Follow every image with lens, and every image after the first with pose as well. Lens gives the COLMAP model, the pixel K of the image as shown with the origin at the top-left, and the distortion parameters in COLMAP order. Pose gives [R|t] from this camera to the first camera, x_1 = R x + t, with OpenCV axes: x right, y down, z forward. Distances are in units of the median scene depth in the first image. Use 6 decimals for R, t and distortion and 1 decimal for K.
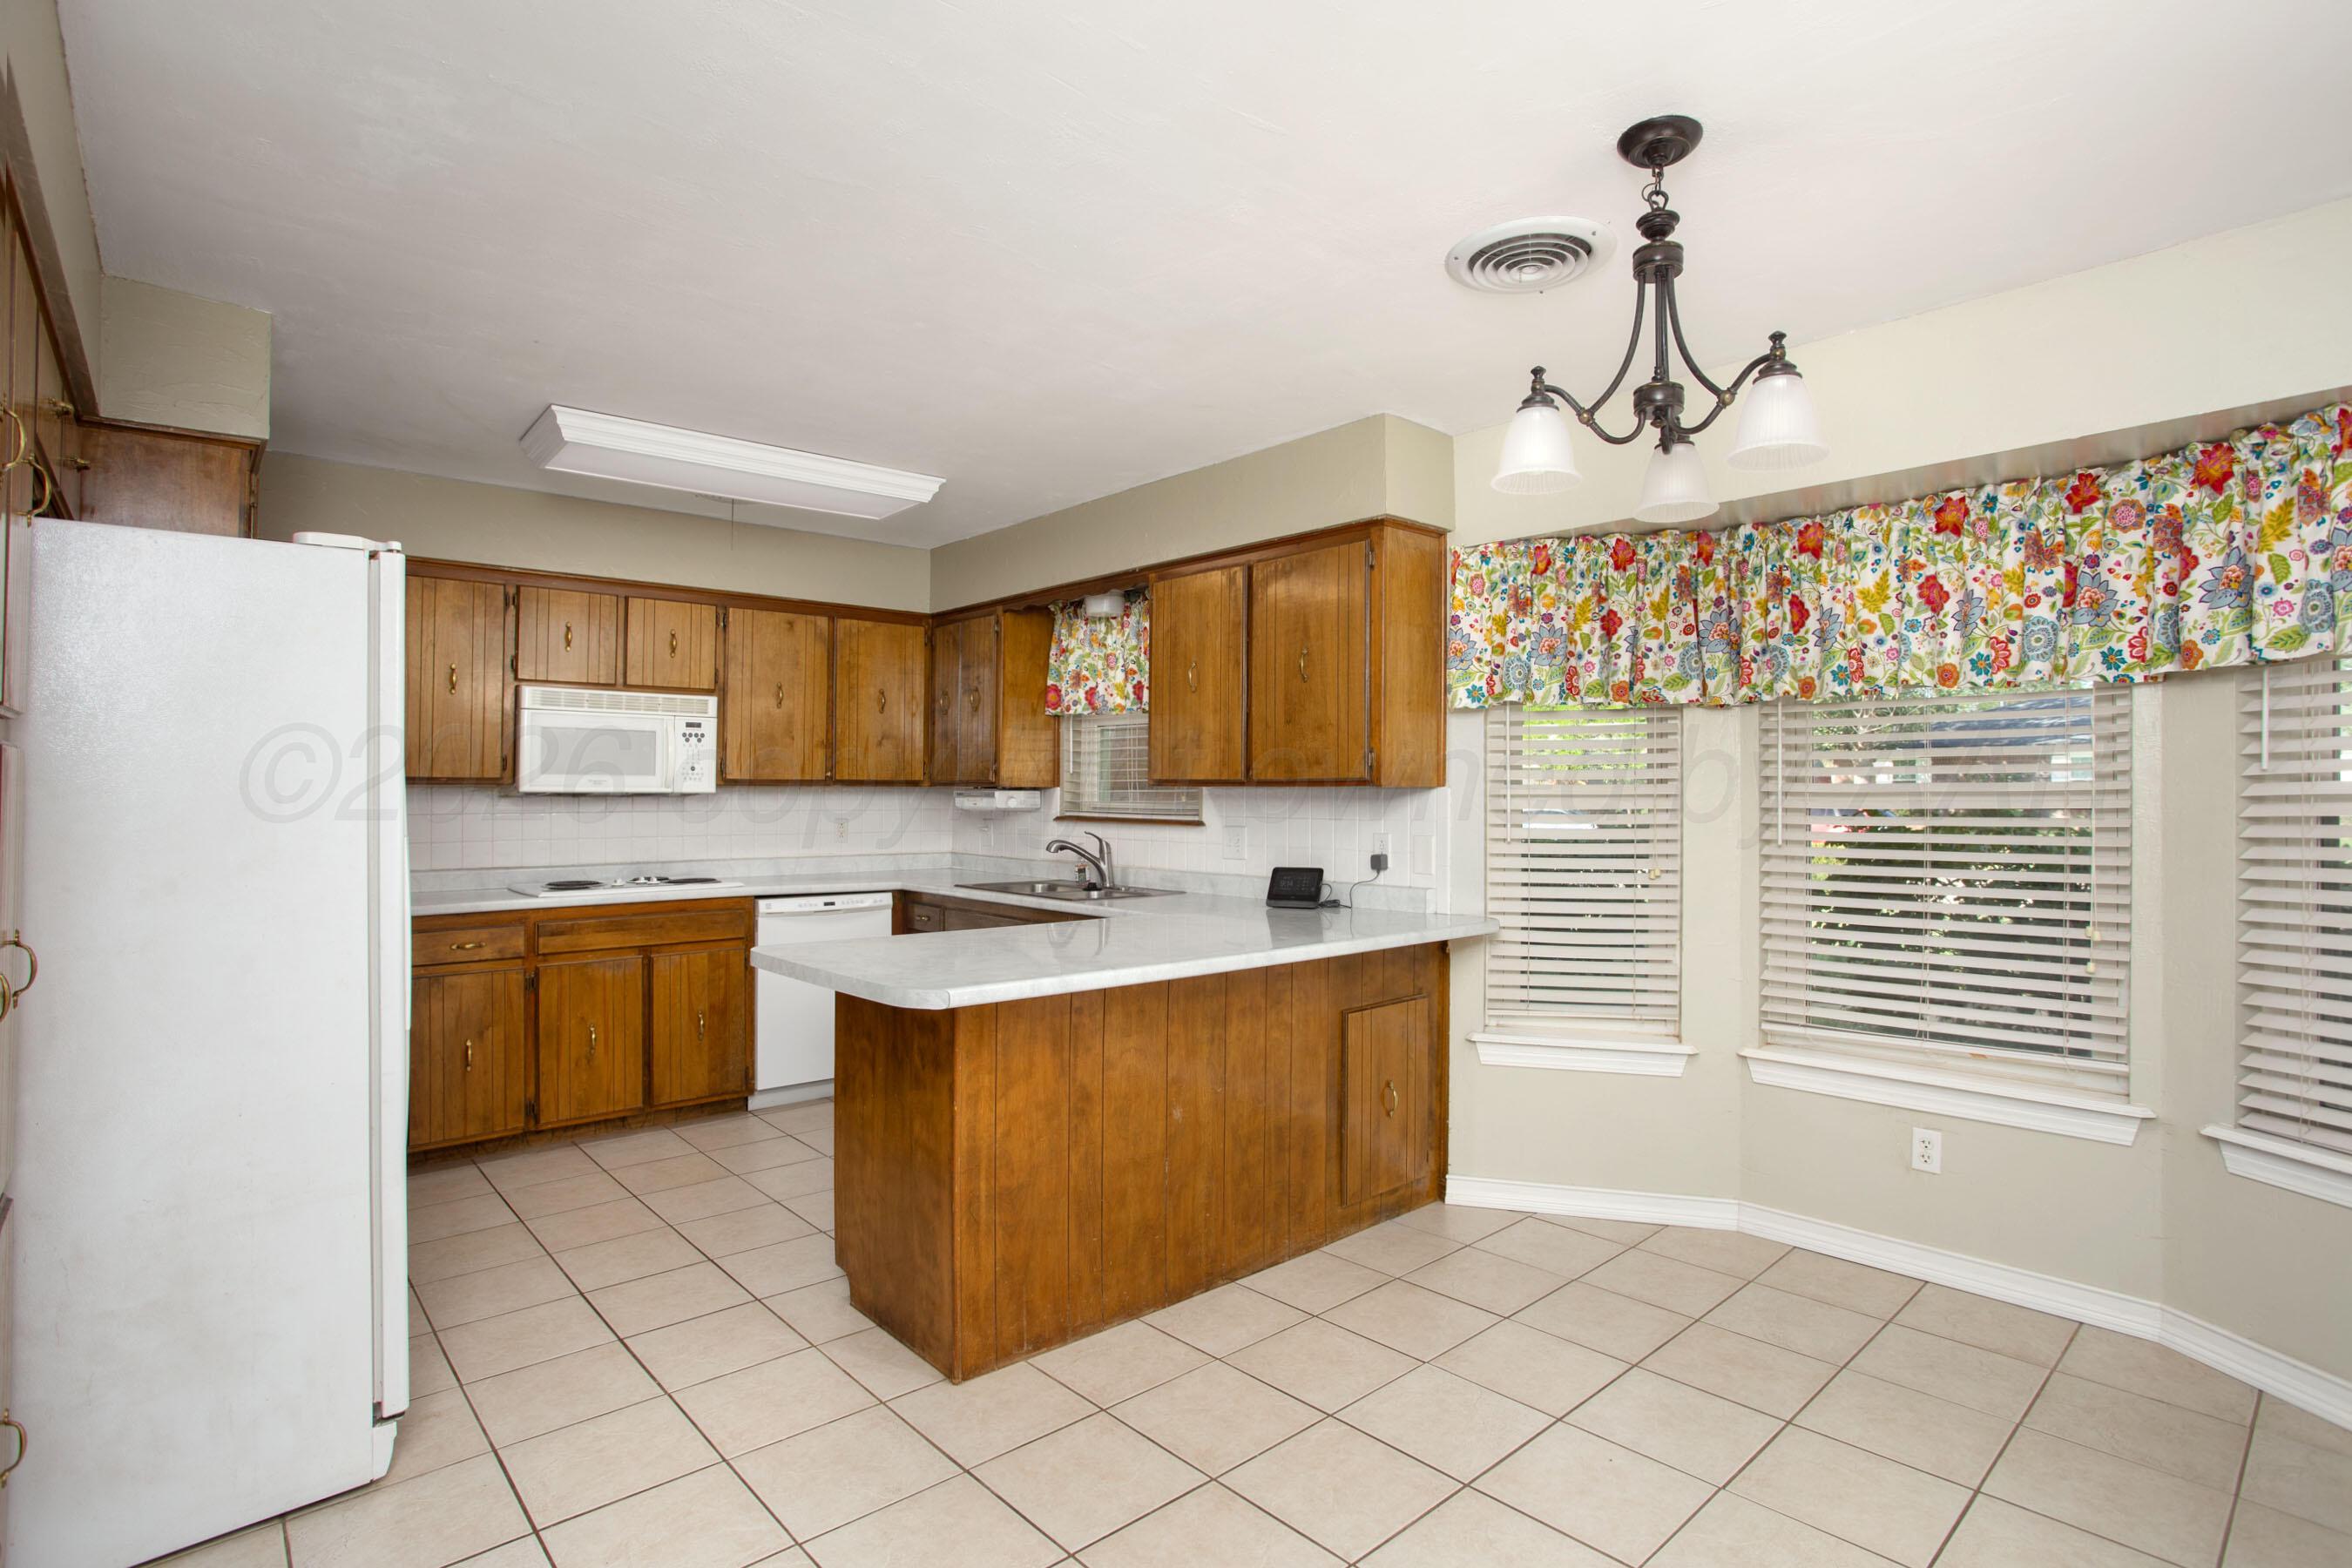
lens RADIAL K [[1143.9, 0, 1171.5], [0, 1143.9, 787.9], [0, 0, 1]] dist [-0.051391, 0.012909]
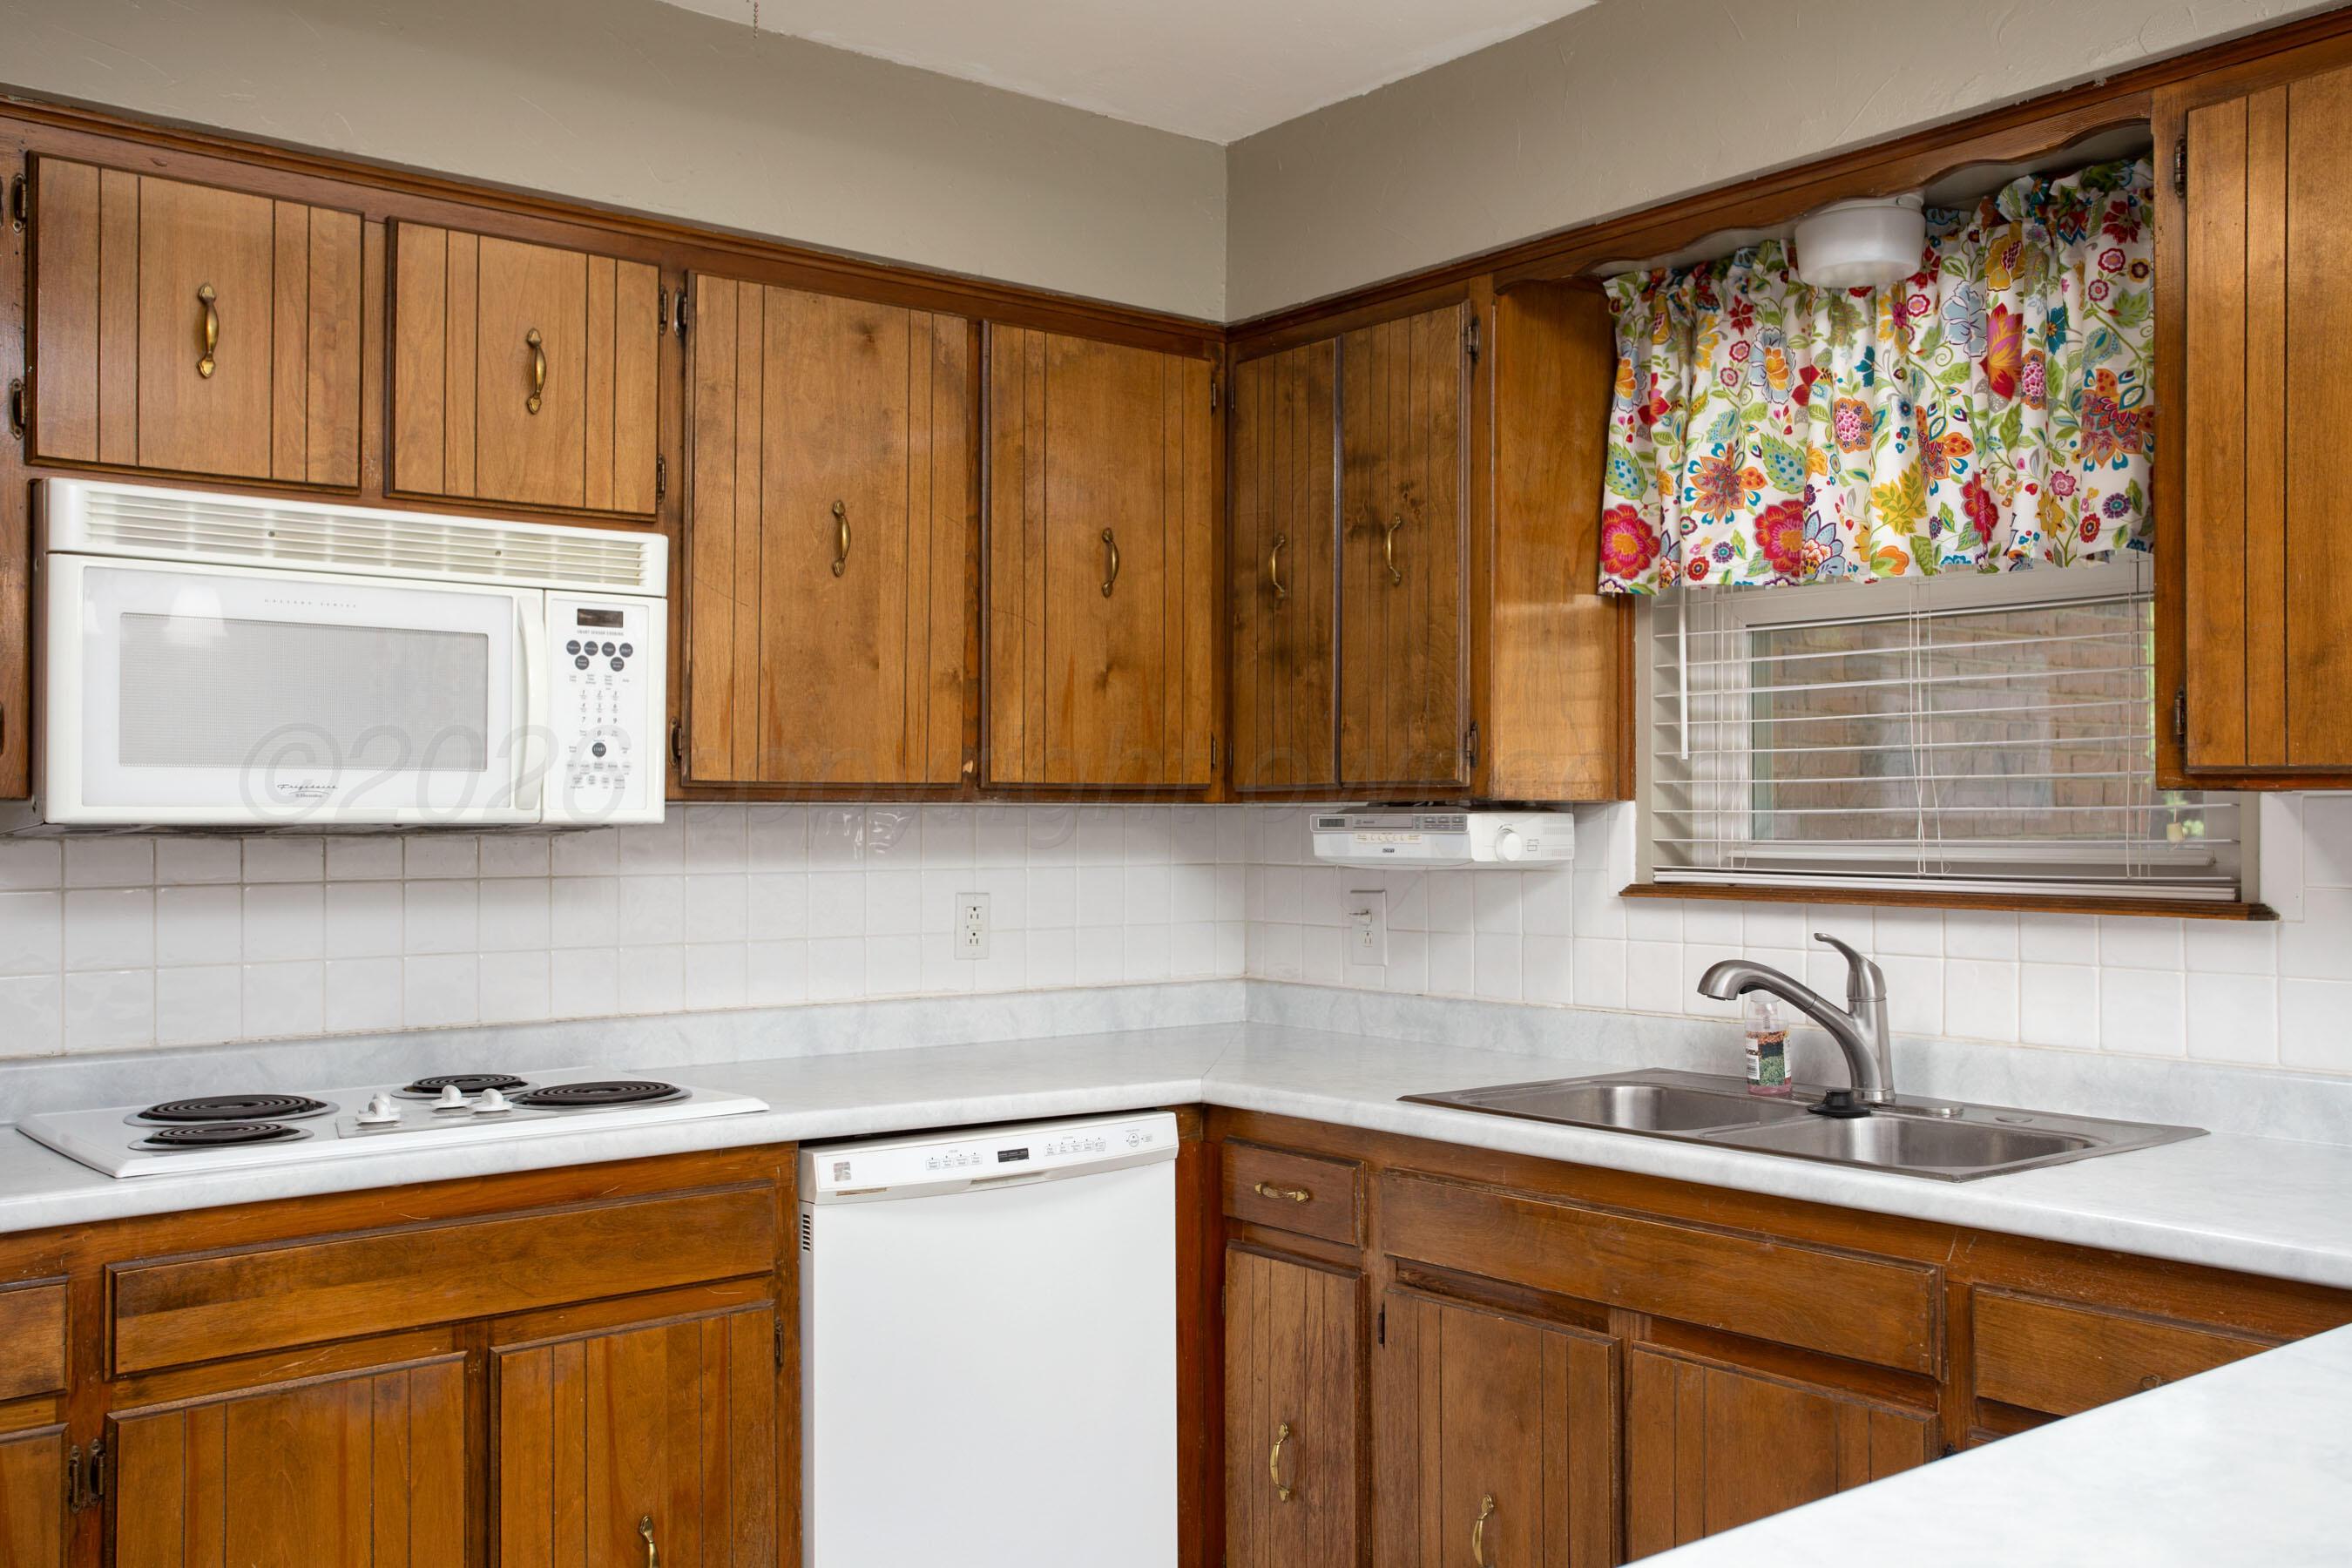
lens RADIAL K [[2094.0, 0, 1329.0], [0, 2094.0, 821.8], [0, 0, 1]] dist [-0.020574, 0.034988]
pose [[0.999962, -0.006976, 0.005144, -0.321120], [0.006956, 0.999969, 0.003760, 0.004200], [-0.005170, -0.003724, 0.999980, 0.589164]]
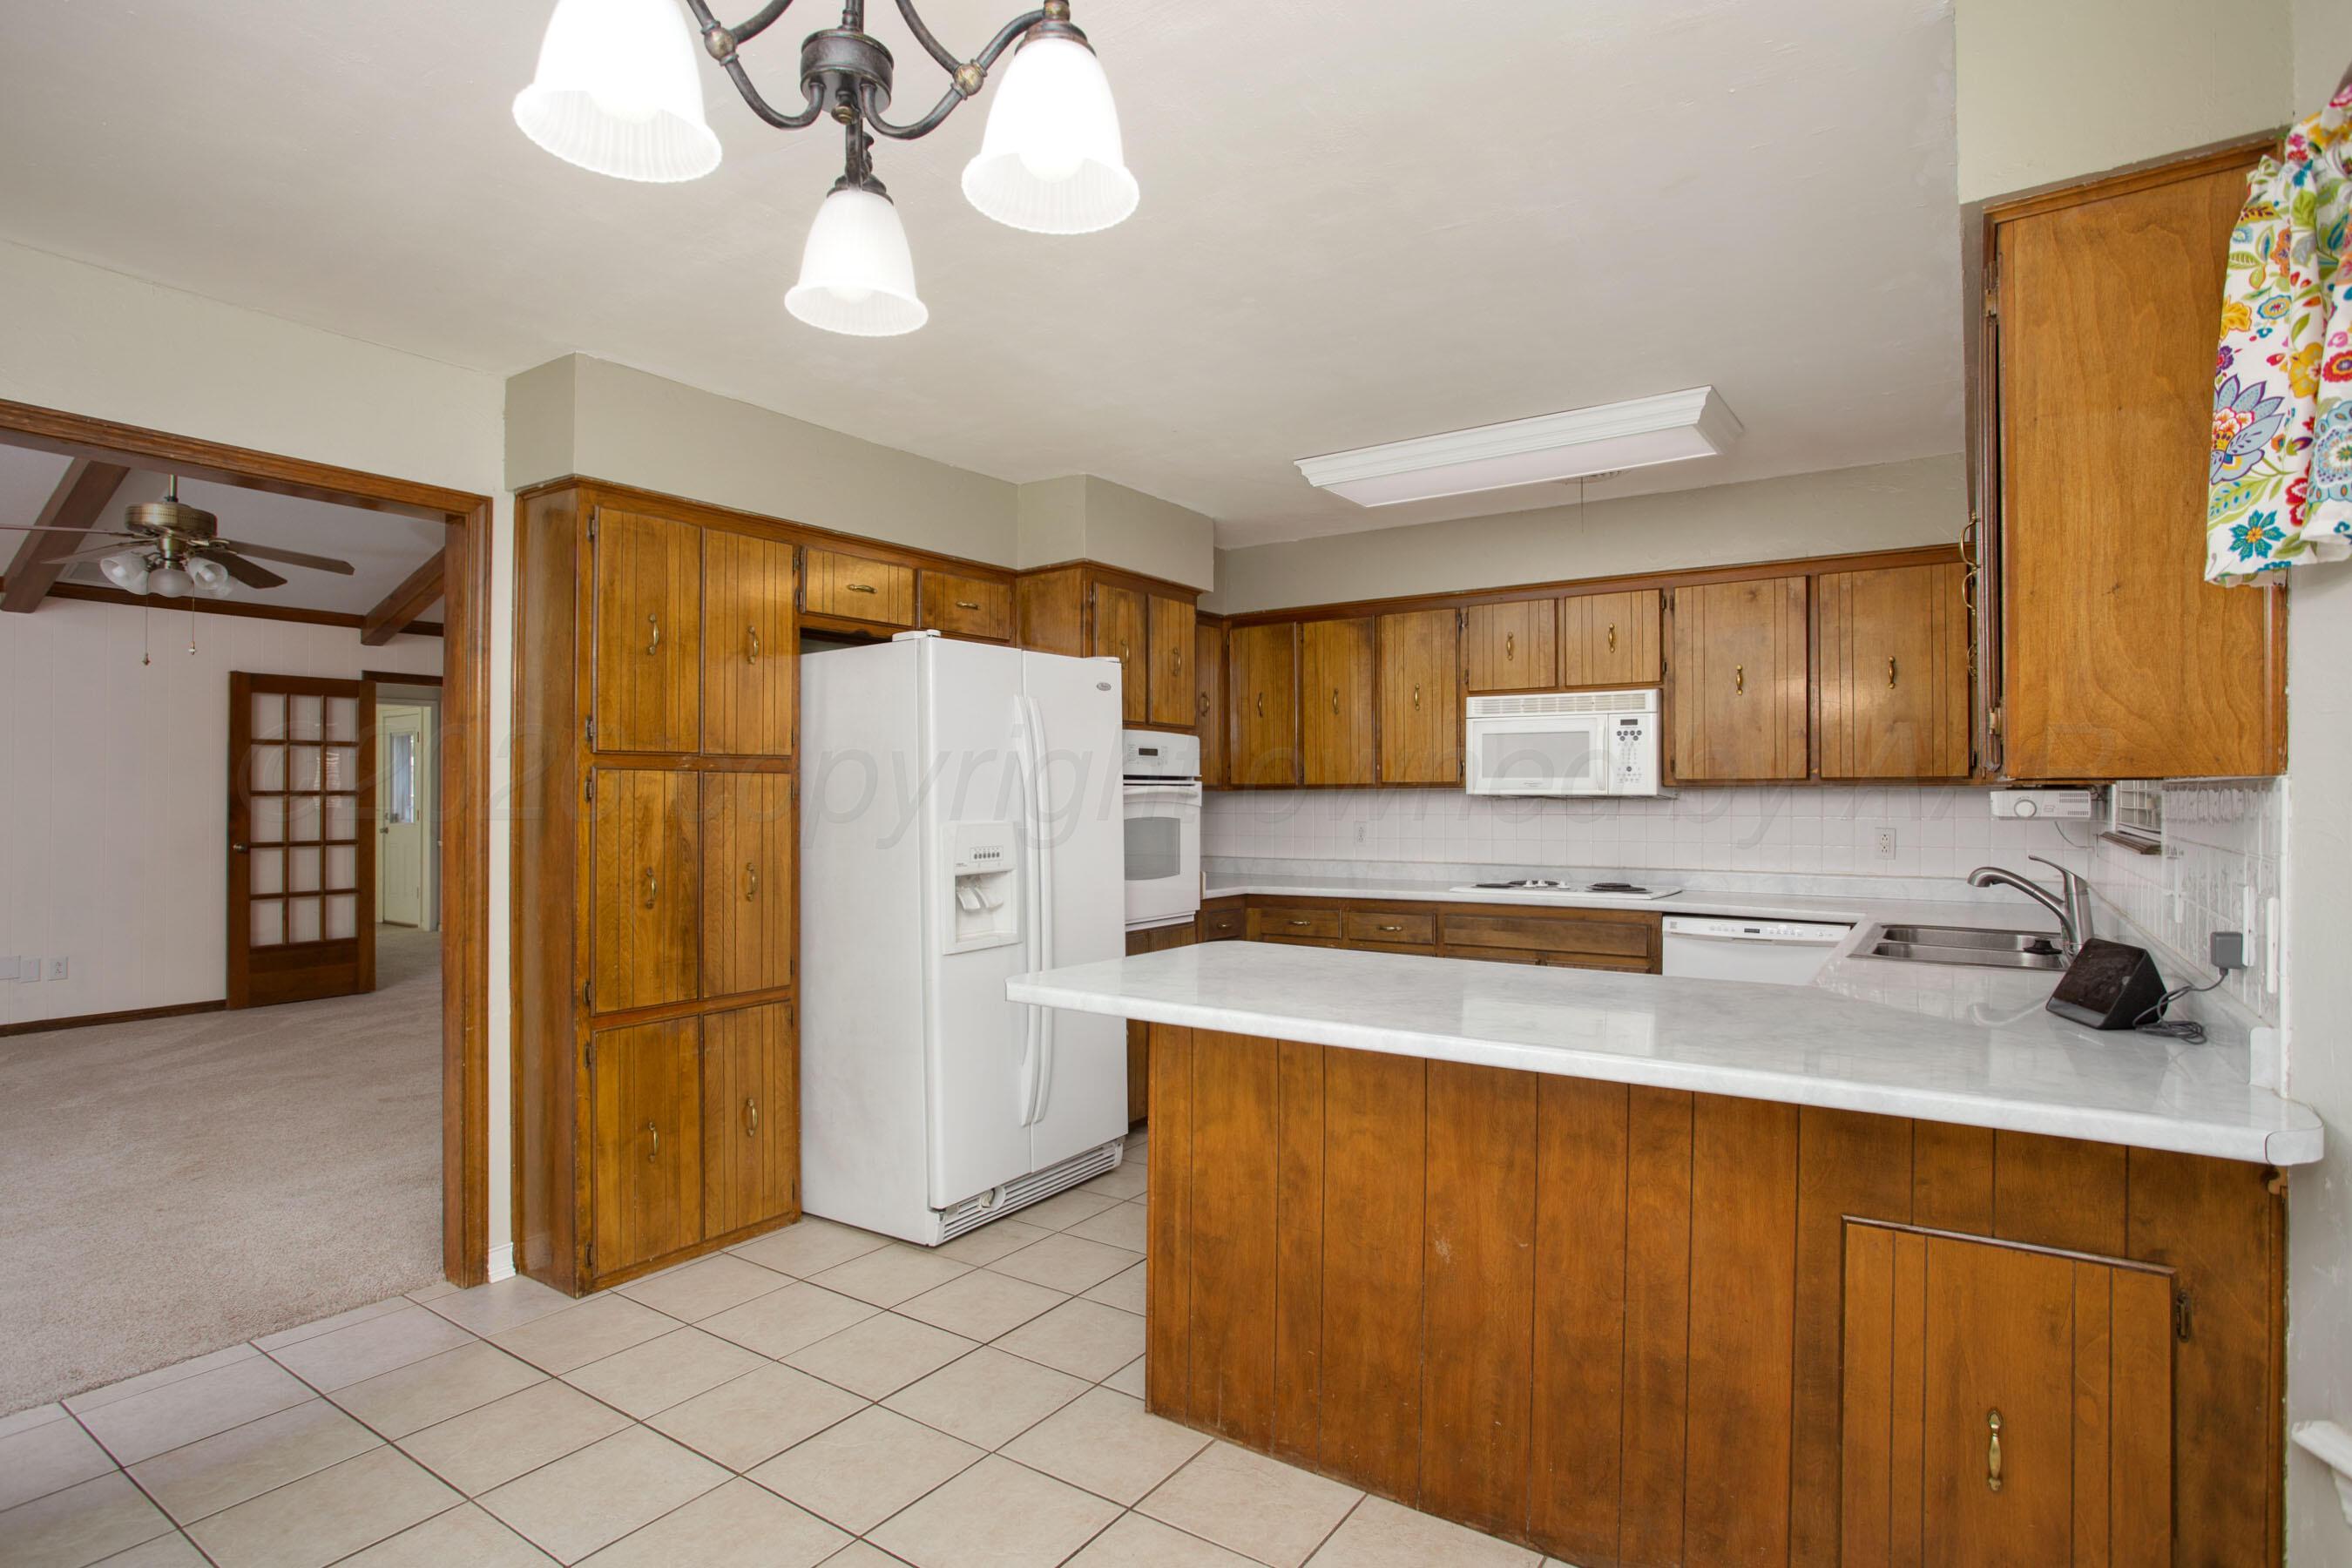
lens RADIAL K [[1143.9, 0, 1144.1], [0, 1143.9, 781.6], [0, 0, 1]] dist [-0.051391, 0.012909]
pose [[0.258771, -0.014809, -0.965825, 0.558846], [0.005715, 0.999888, -0.013800, 0.005419], [0.965922, -0.001948, 0.258827, 0.564718]]
